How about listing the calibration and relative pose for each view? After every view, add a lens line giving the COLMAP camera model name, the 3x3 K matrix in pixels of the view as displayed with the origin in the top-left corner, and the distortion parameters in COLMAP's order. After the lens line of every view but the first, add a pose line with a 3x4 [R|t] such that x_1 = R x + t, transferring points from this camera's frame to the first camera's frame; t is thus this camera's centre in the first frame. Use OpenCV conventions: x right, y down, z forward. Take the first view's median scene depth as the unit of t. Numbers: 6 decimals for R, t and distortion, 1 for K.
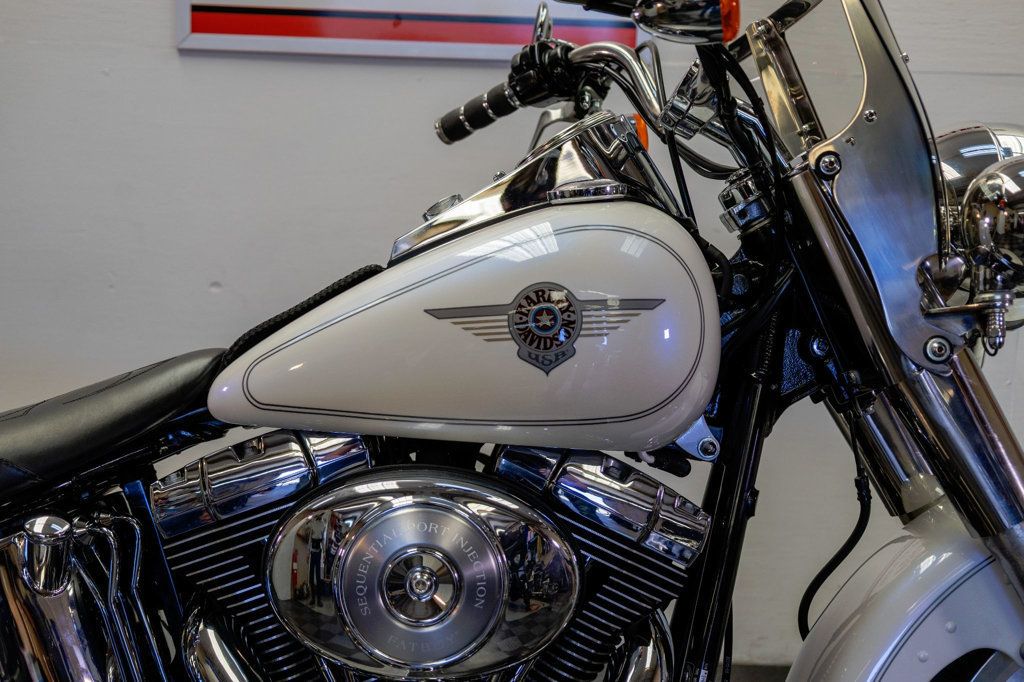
lens RADIAL K [[1463.3, 0, 512.0], [0, 1463.3, 341.0], [0, 0, 1]] dist [0.029358, -0.028155]
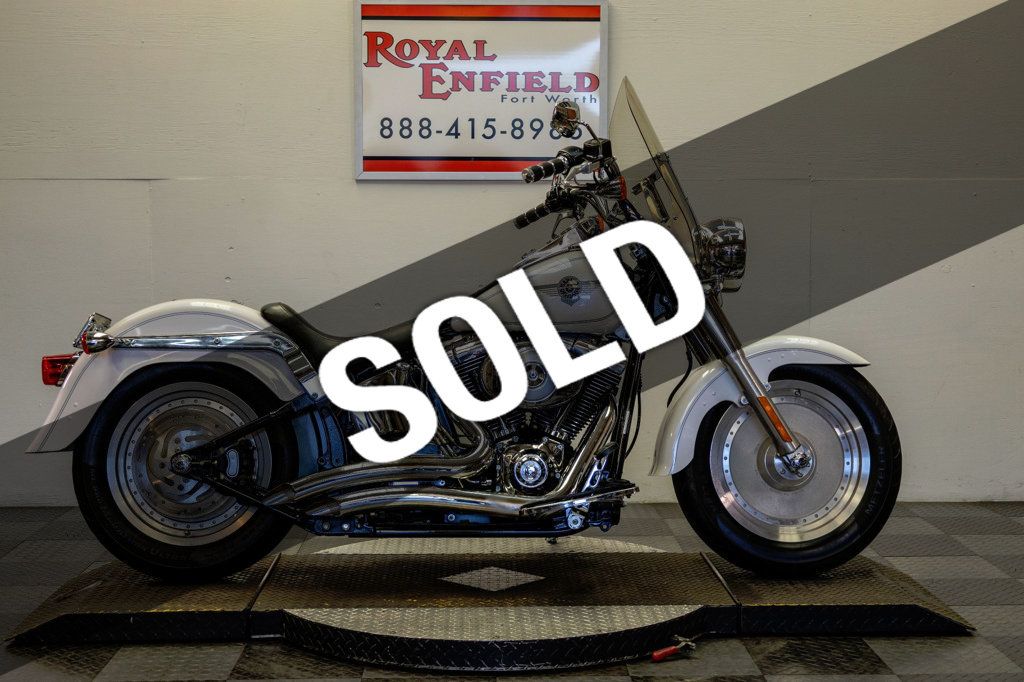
lens RADIAL K [[1463.3, 0, 512.0], [0, 1463.3, 341.0], [0, 0, 1]] dist [0.029358, -0.028155]
pose [[0.999201, -0.037646, 0.013411, -0.106256], [0.038146, 0.998503, -0.039196, 0.155605], [-0.011915, 0.039676, 0.999142, -1.523292]]
